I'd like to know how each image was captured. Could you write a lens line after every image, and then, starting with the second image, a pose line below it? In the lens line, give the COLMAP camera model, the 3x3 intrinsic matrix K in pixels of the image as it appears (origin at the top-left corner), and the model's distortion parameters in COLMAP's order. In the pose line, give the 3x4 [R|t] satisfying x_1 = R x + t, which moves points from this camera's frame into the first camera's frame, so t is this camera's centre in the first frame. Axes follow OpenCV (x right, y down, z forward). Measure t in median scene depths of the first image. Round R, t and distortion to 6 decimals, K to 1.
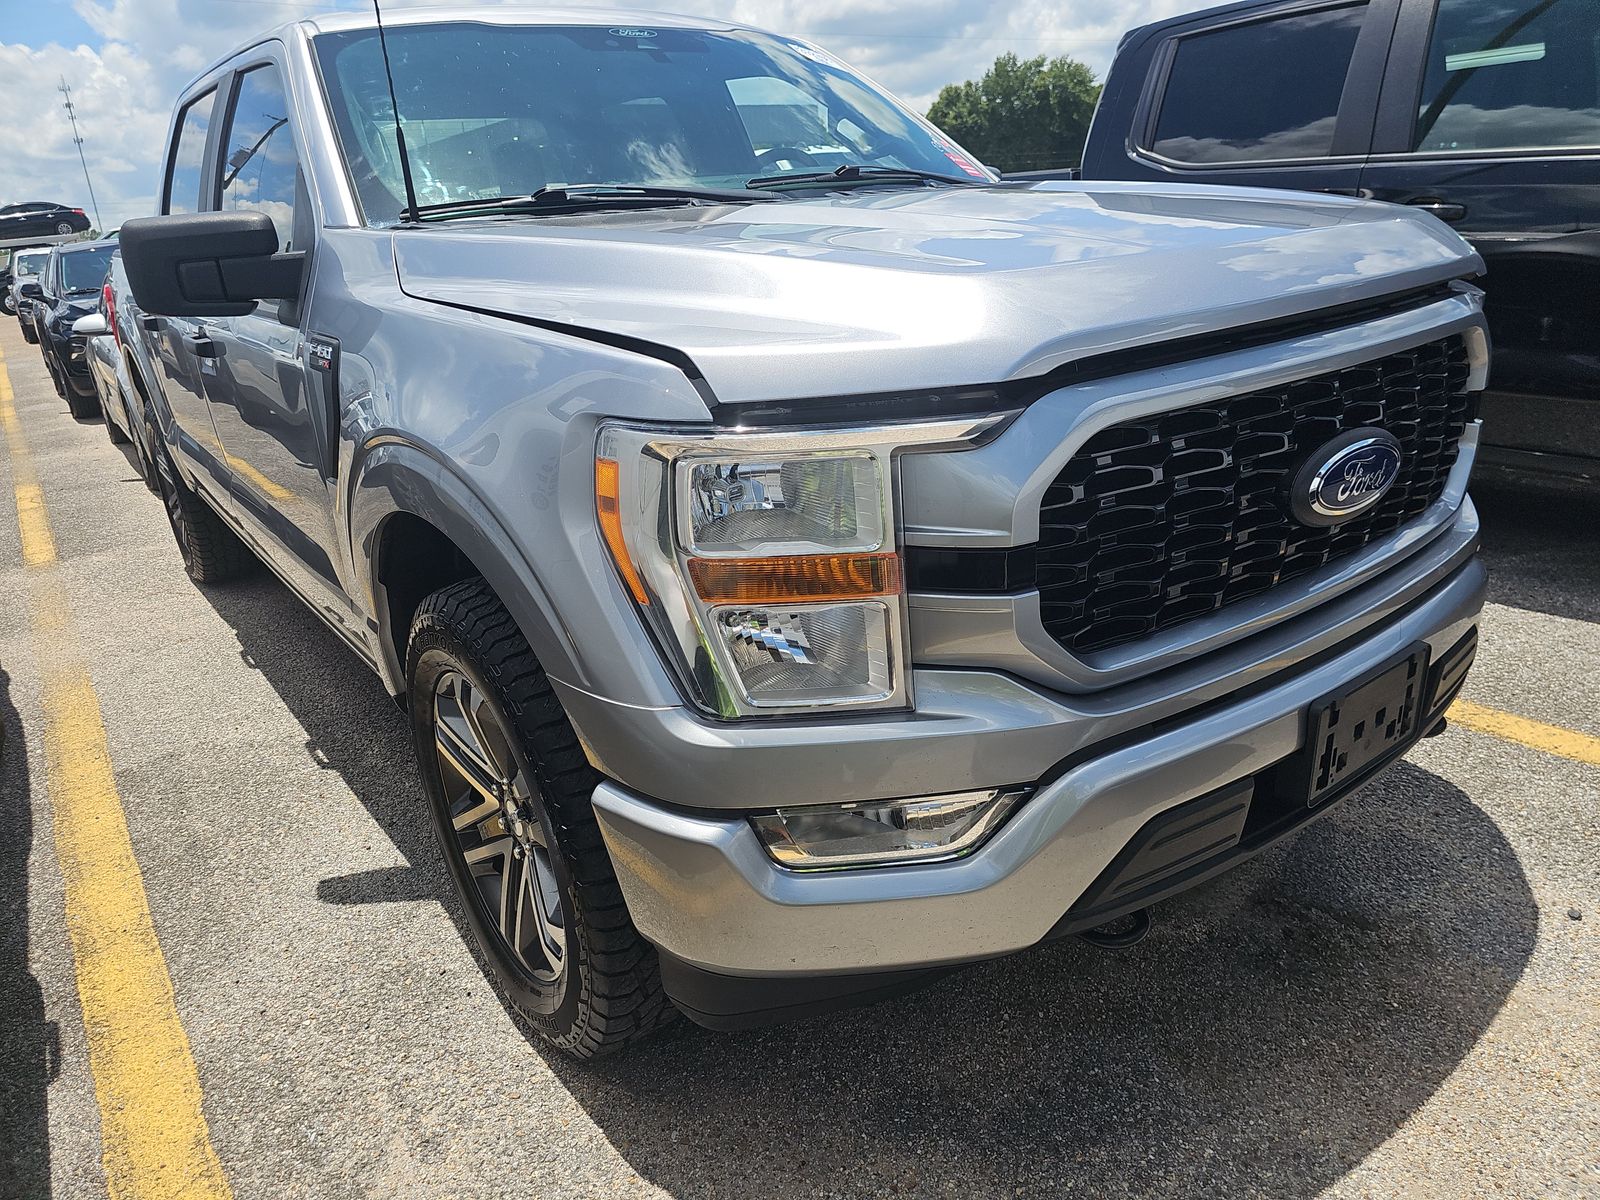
lens RADIAL K [[1058.8, 0, 798.7], [0, 1058.8, 570.4], [0, 0, 1]] dist [0.034902, -0.043127]
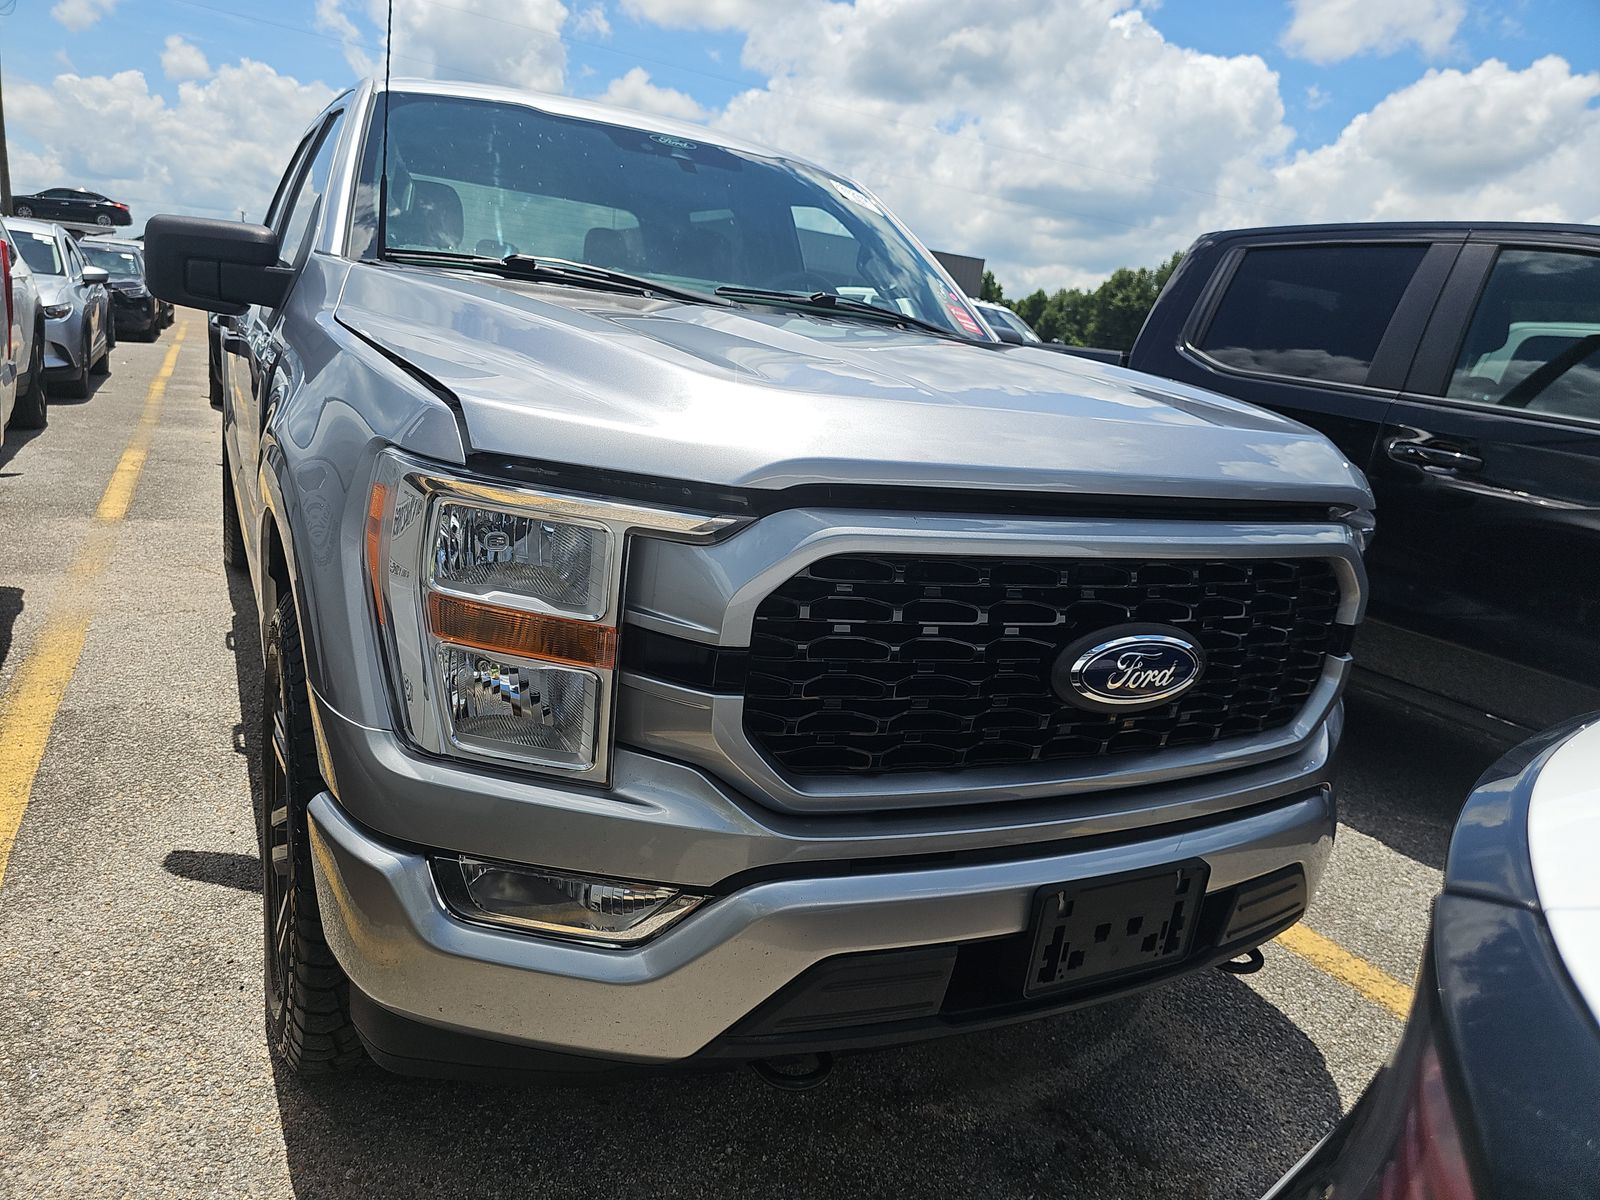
lens RADIAL K [[1058.8, 0, 795.3], [0, 1058.8, 587.1], [0, 0, 1]] dist [0.034902, -0.043127]
pose [[0.970216, 0.216631, -0.108410, 0.252511], [-0.226413, 0.970061, -0.087853, -0.003485], [0.086132, 0.109781, 0.990217, -0.003811]]
